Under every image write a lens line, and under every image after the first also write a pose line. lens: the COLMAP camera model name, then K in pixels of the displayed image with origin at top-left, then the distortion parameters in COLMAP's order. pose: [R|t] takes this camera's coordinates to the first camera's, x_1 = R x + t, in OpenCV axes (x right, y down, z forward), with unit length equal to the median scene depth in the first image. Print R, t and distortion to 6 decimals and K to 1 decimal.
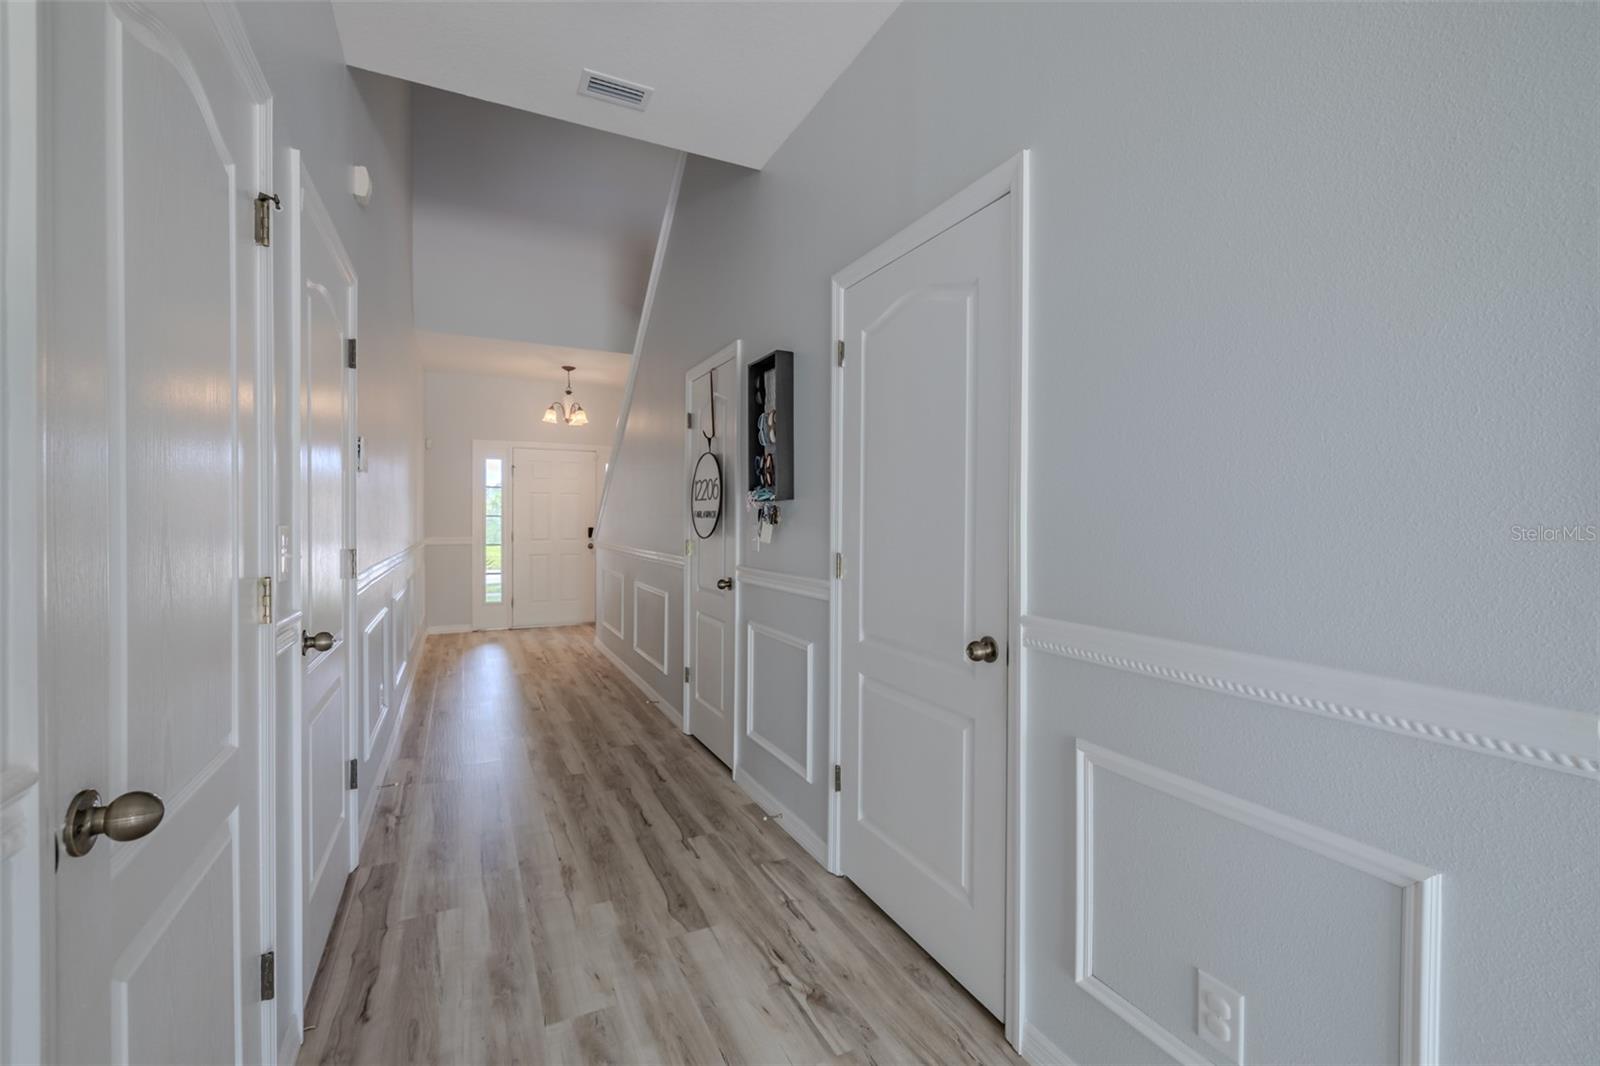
lens RADIAL K [[684.2, 0, 811.1], [0, 684.2, 517.8], [0, 0, 1]] dist [-0.007067, 0.001163]
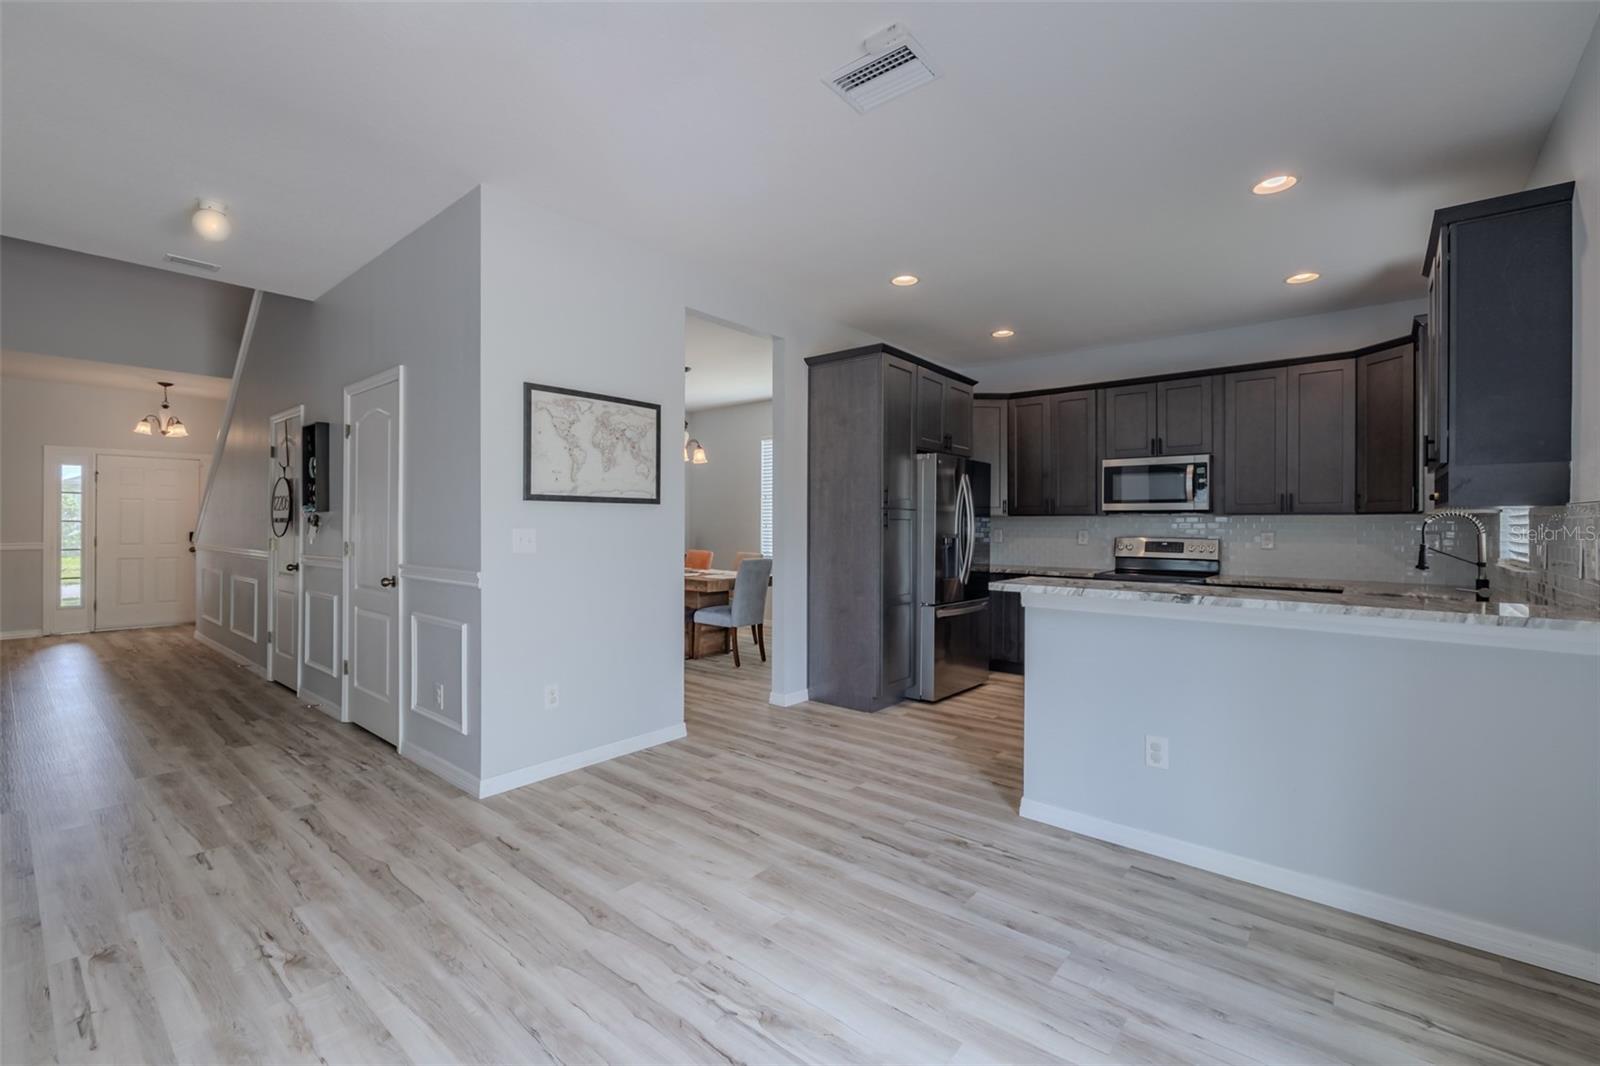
lens RADIAL K [[684.2, 0, 796.6], [0, 684.2, 515.7], [0, 0, 1]] dist [-0.007067, 0.001163]
pose [[0.921518, 0.000216, 0.388335, 0.293649], [0.002891, 0.999968, -0.007416, -0.000582], [-0.388325, 0.007957, 0.921488, -0.753388]]
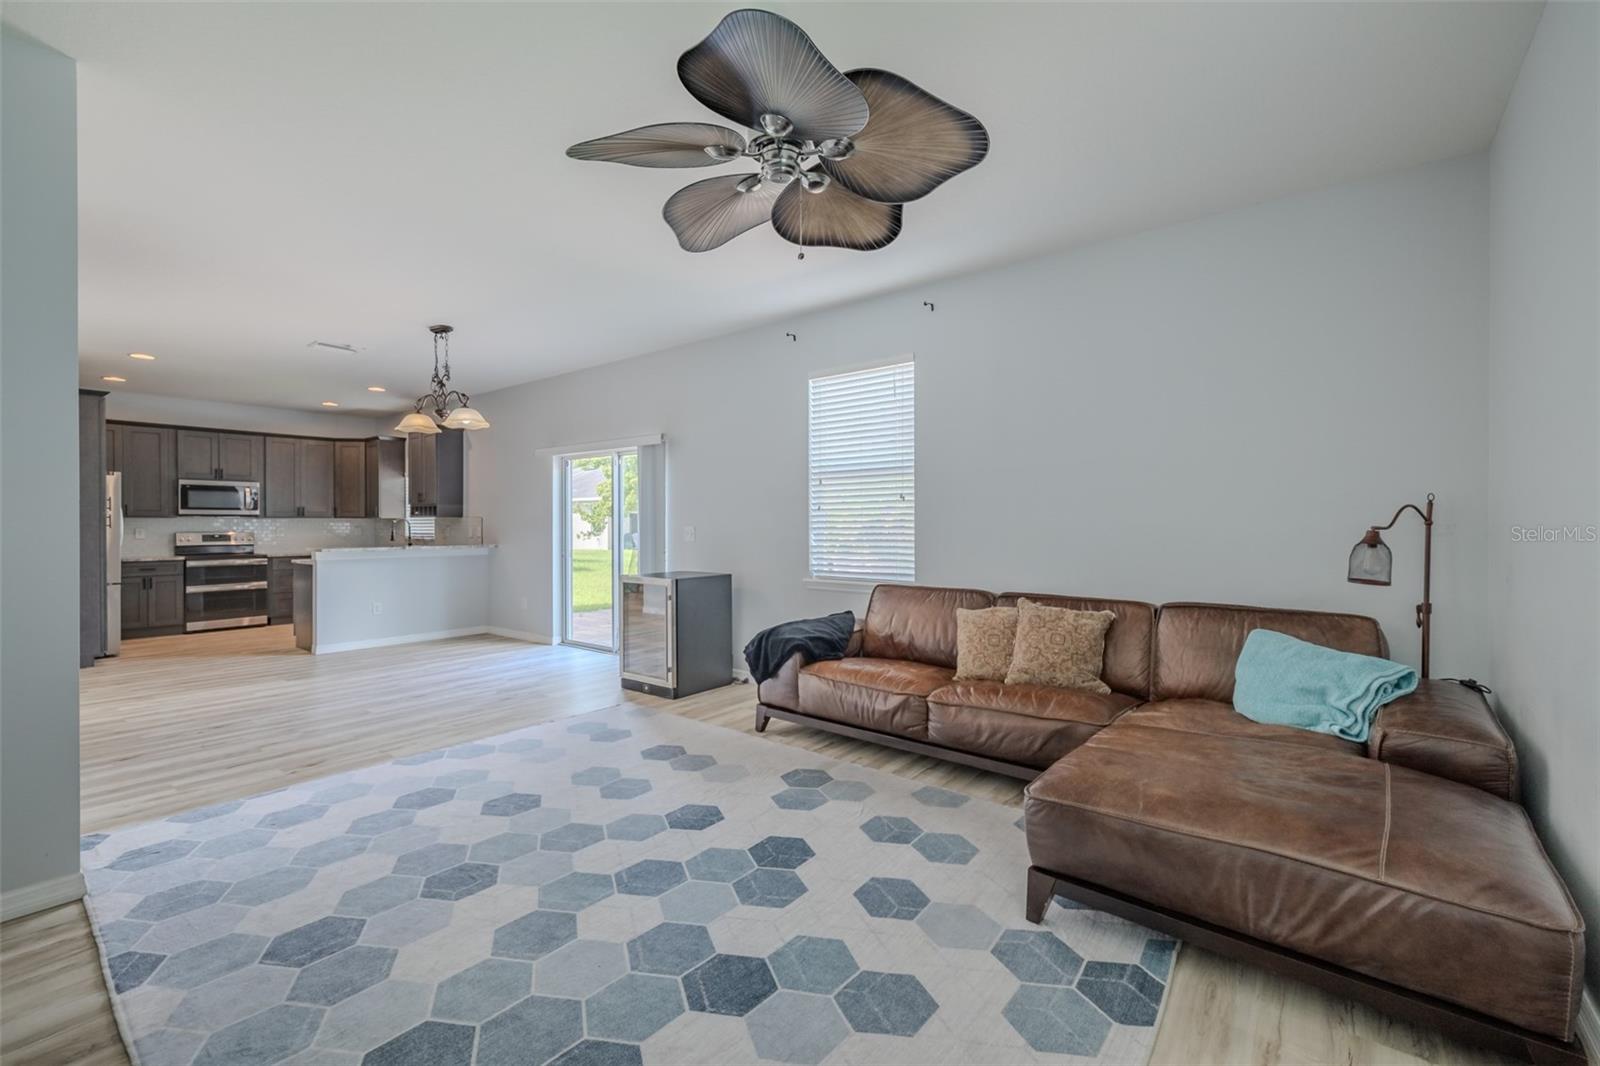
lens RADIAL K [[684.2, 0, 790.5], [0, 684.2, 516.3], [0, 0, 1]] dist [-0.007067, 0.001163]
pose [[-0.405697, 0.006570, 0.913984, -1.339625], [-0.000536, 0.999972, -0.007426, 0.000764], [-0.914007, -0.003502, -0.405682, -0.508363]]
